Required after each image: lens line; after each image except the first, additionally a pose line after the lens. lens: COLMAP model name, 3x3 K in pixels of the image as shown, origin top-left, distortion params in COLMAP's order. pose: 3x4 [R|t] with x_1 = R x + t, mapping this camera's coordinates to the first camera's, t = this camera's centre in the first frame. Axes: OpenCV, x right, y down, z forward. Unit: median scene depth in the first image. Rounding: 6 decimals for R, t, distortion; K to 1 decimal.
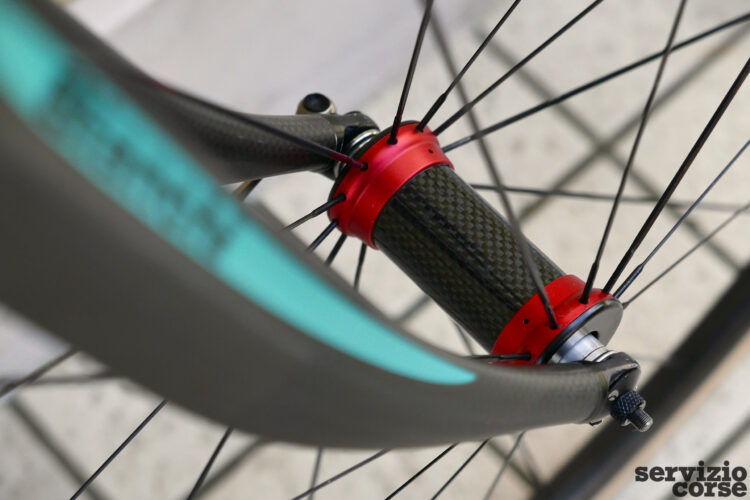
lens RADIAL K [[2829.1, 0, 375.0], [0, 2829.1, 250.0], [0, 0, 1]] dist [-0.131352, 1.654331]
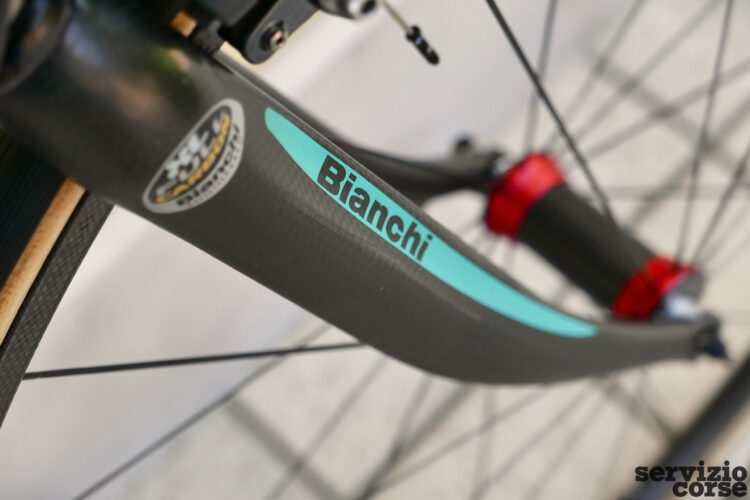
lens RADIAL K [[2829.1, 0, 375.0], [0, 2829.1, 250.0], [0, 0, 1]] dist [-0.131352, 1.654331]
pose [[0.994521, -0.089994, -0.053190, 0.003892], [0.089699, 0.995938, -0.007903, 0.005794], [0.053685, 0.003089, 0.998553, -0.383352]]
